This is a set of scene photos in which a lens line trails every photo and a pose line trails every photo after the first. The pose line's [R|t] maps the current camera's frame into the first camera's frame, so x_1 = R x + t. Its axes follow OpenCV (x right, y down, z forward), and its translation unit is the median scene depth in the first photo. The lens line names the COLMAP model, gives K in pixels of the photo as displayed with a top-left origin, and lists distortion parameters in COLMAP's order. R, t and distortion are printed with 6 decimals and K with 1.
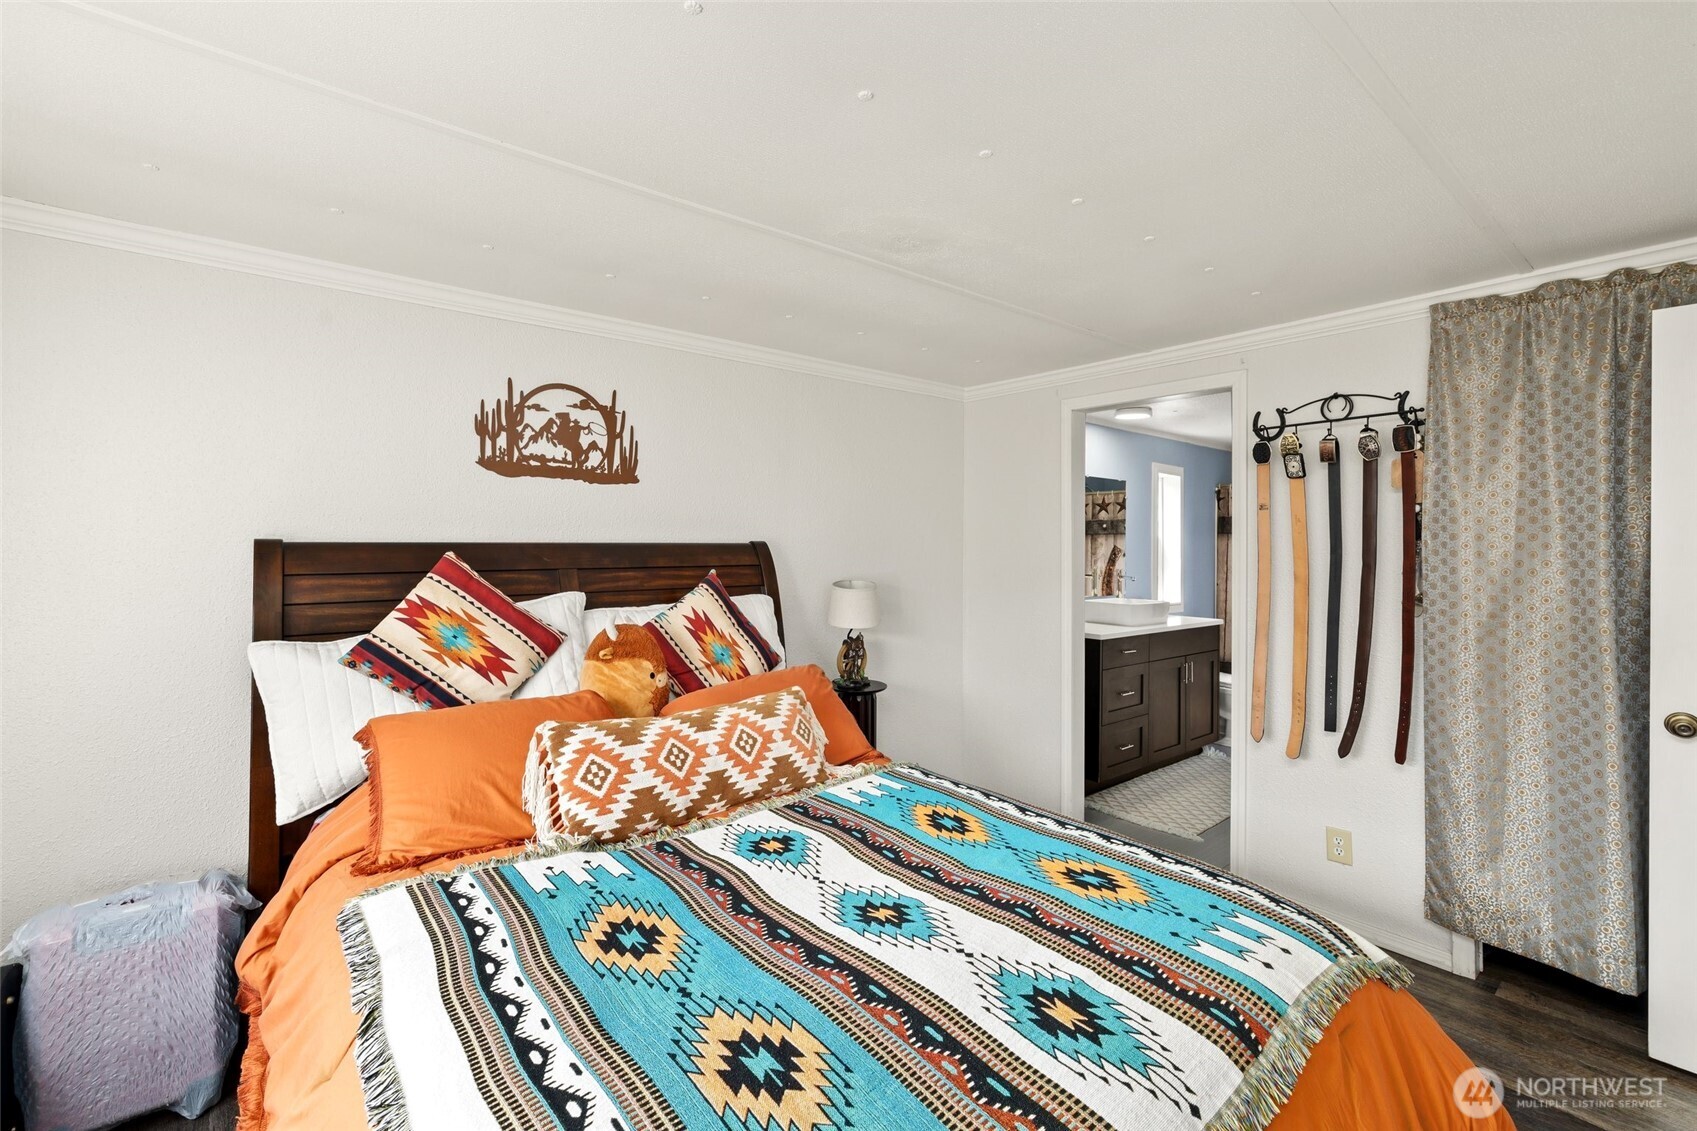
lens RADIAL K [[740.4, 0, 833.2], [0, 740.4, 538.3], [0, 0, 1]] dist [0.002096, 0.002568]
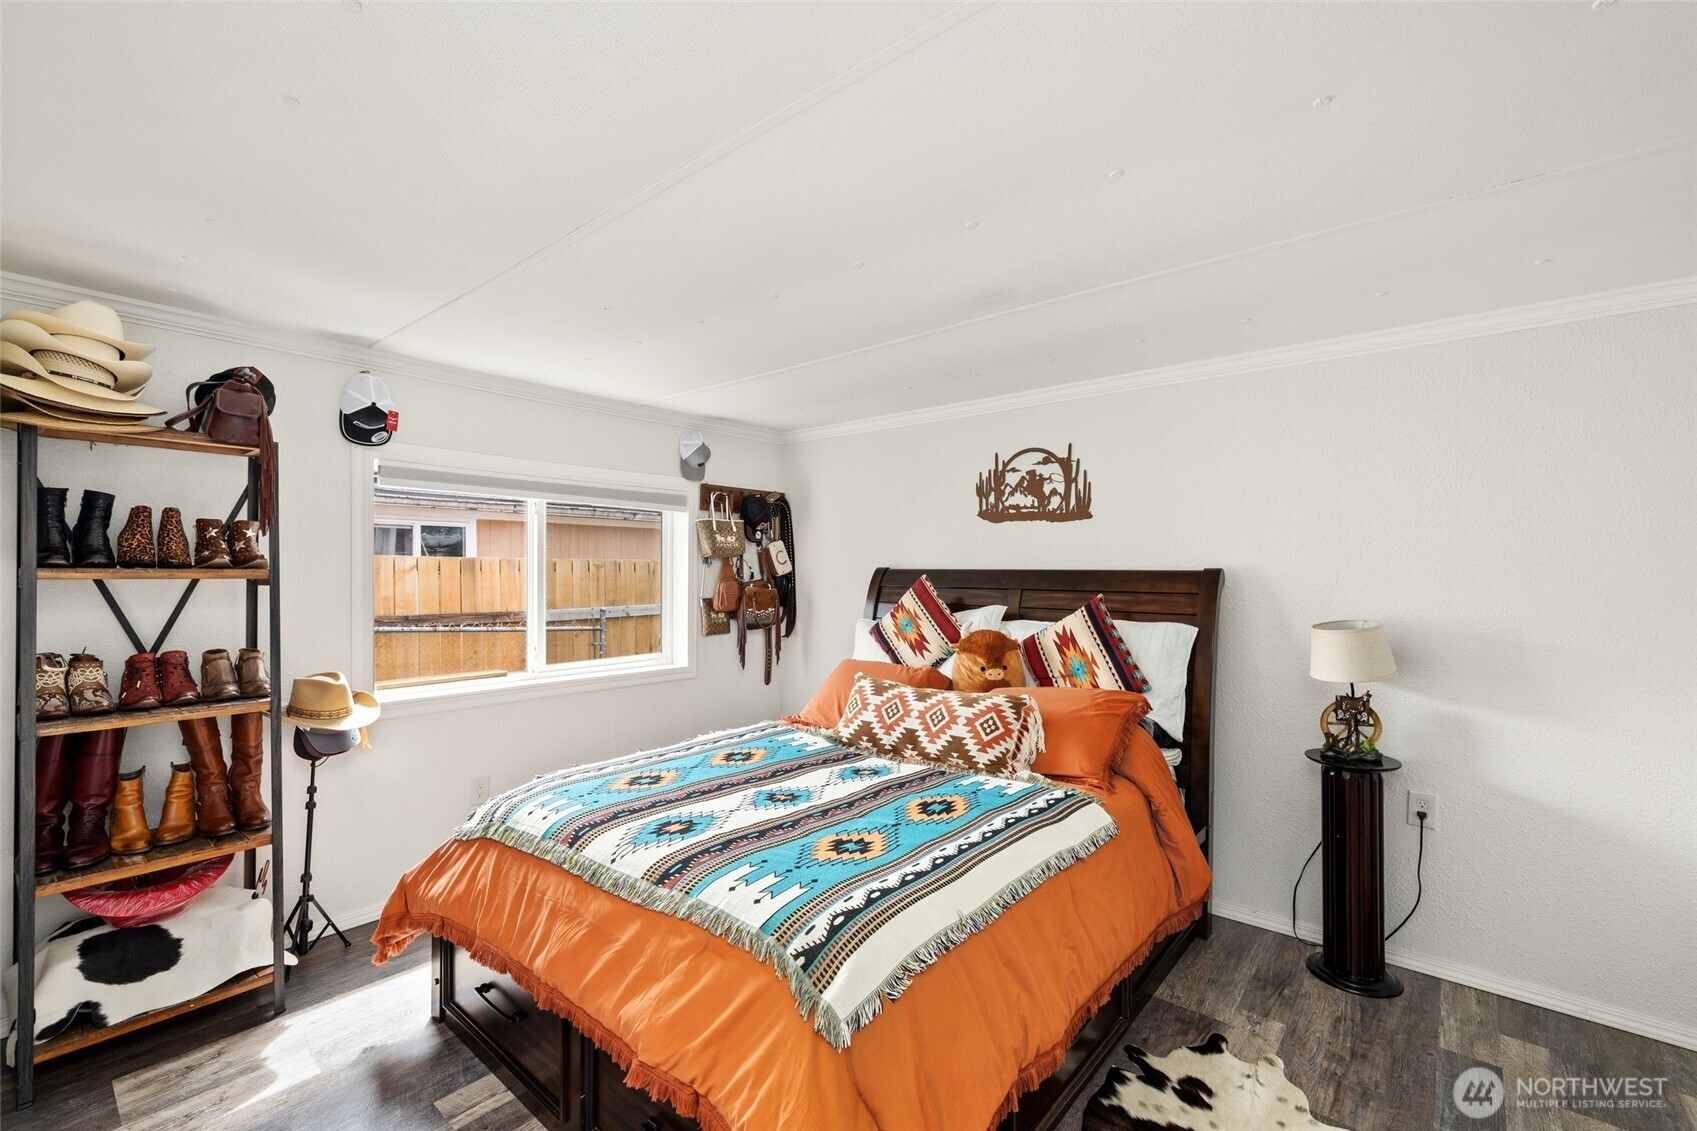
lens RADIAL K [[740.4, 0, 831.3], [0, 740.4, 576.4], [0, 0, 1]] dist [0.002096, 0.002568]
pose [[0.160302, 0.009206, -0.987025, 0.897729], [0.001117, 0.999954, 0.009508, 0.005383], [0.987067, -0.002627, 0.160285, 0.455263]]
